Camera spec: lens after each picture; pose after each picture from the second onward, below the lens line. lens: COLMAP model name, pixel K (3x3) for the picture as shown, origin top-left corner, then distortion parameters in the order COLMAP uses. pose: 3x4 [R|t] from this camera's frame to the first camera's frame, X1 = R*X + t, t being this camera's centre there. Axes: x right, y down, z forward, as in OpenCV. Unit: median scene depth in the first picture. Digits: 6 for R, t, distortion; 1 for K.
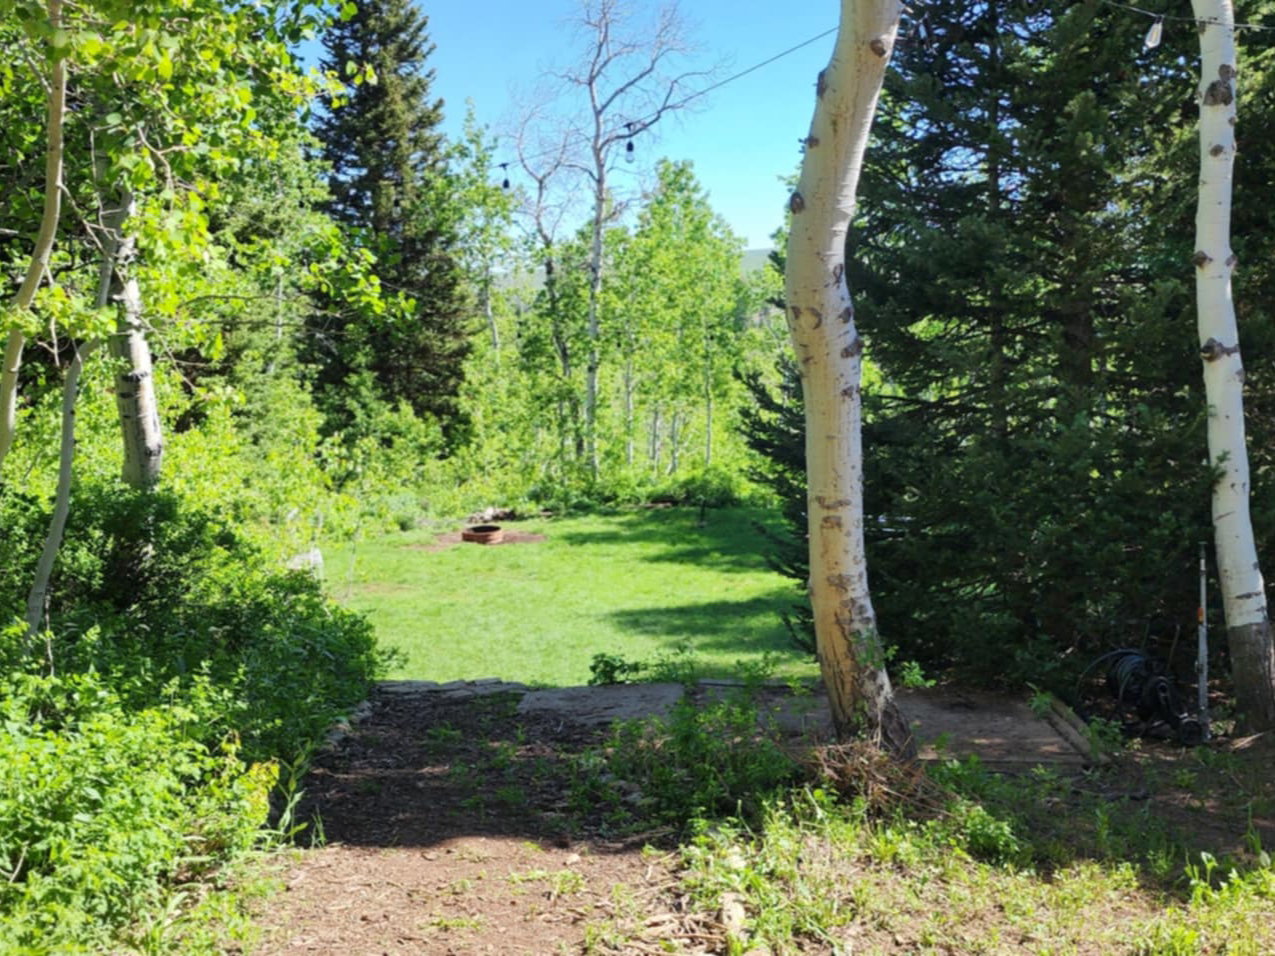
lens RADIAL K [[1398.8, 0, 637.5], [0, 1398.8, 478.0], [0, 0, 1]] dist [0.107278, -0.191648]
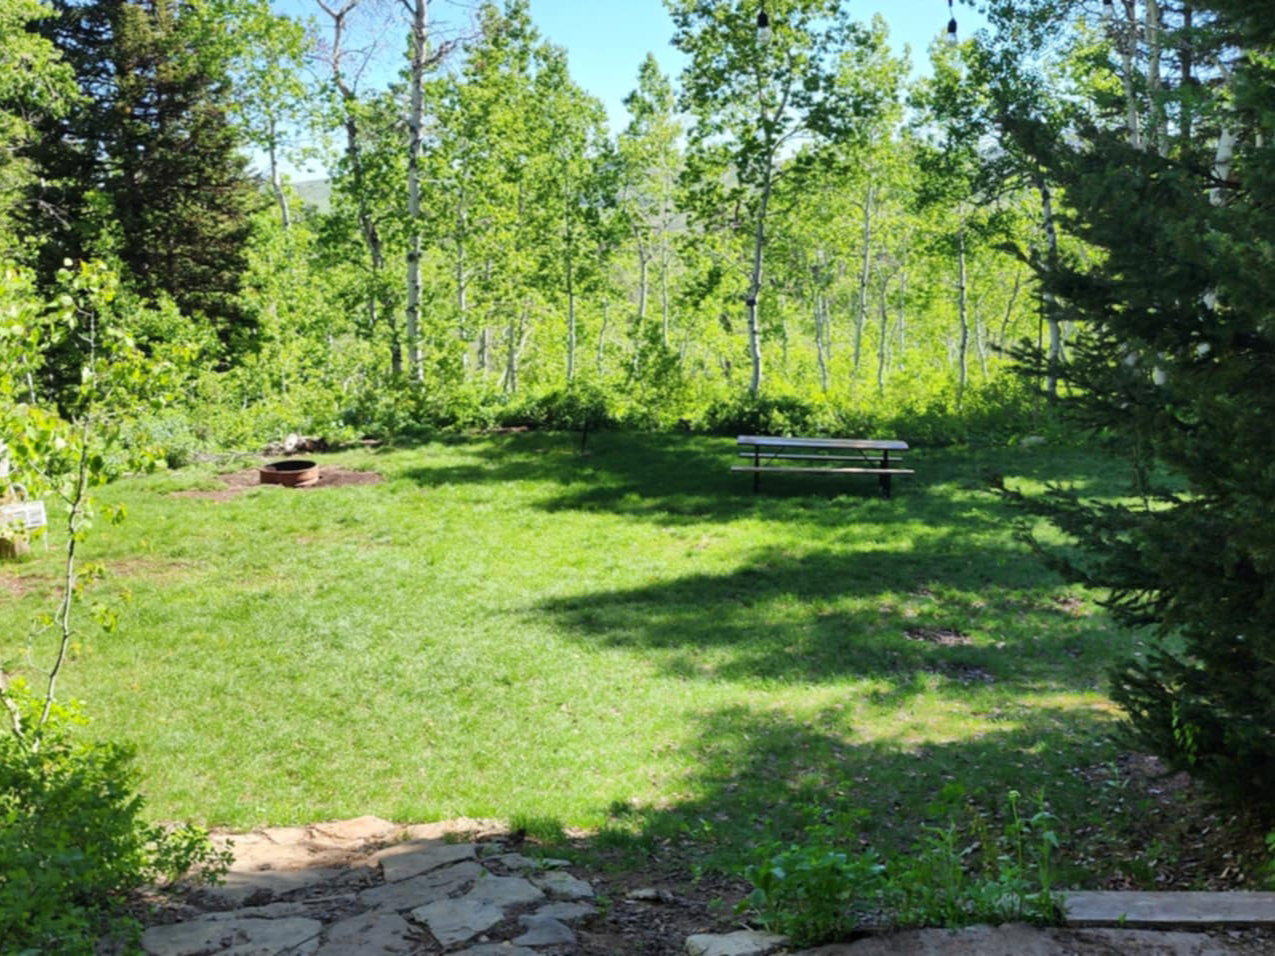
lens RADIAL K [[1398.8, 0, 637.5], [0, 1398.8, 478.0], [0, 0, 1]] dist [0.107278, -0.191648]
pose [[0.987213, -0.018294, 0.158352, -0.038177], [0.009596, 0.998412, 0.055516, 0.003732], [-0.159117, -0.053286, 0.985821, 0.206191]]
